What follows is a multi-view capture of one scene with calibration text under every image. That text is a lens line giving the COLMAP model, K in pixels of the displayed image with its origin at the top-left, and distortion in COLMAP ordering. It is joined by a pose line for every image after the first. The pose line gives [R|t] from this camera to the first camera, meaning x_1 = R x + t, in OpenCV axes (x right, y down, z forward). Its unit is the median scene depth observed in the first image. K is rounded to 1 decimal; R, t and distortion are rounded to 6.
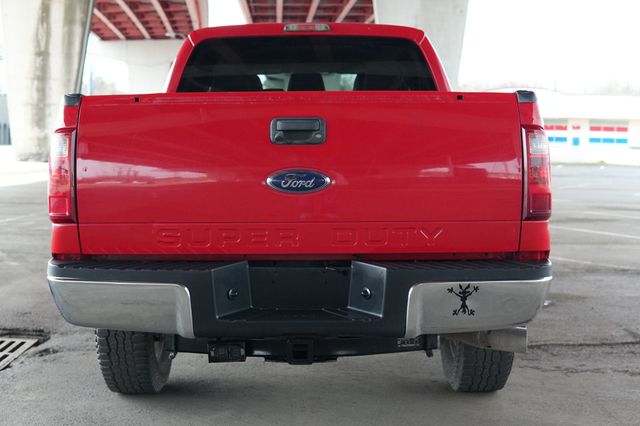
lens RADIAL K [[866.8, 0, 320.0], [0, 866.8, 213.0], [0, 0, 1]] dist [-0.223270, 0.000484]
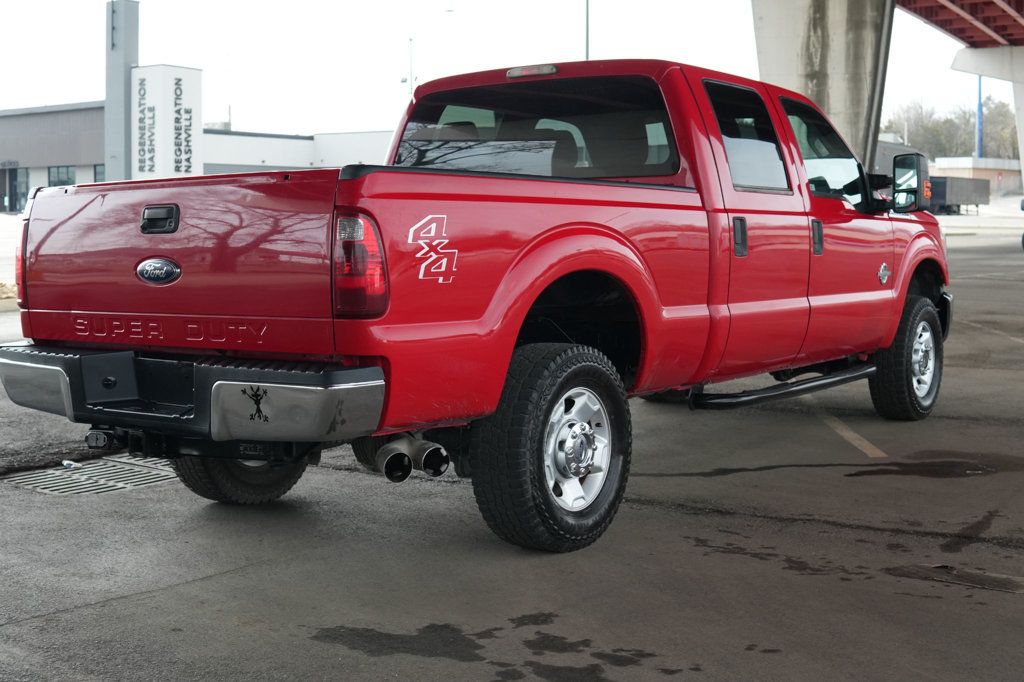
lens RADIAL K [[1386.8, 0, 512.0], [0, 1386.8, 341.0], [0, 0, 1]] dist [-0.223270, 0.000484]
pose [[0.808289, 0.039813, -0.587438, 0.129796], [-0.031376, 0.999206, 0.024548, -0.000870], [0.587949, -0.001411, 0.808897, -0.000947]]
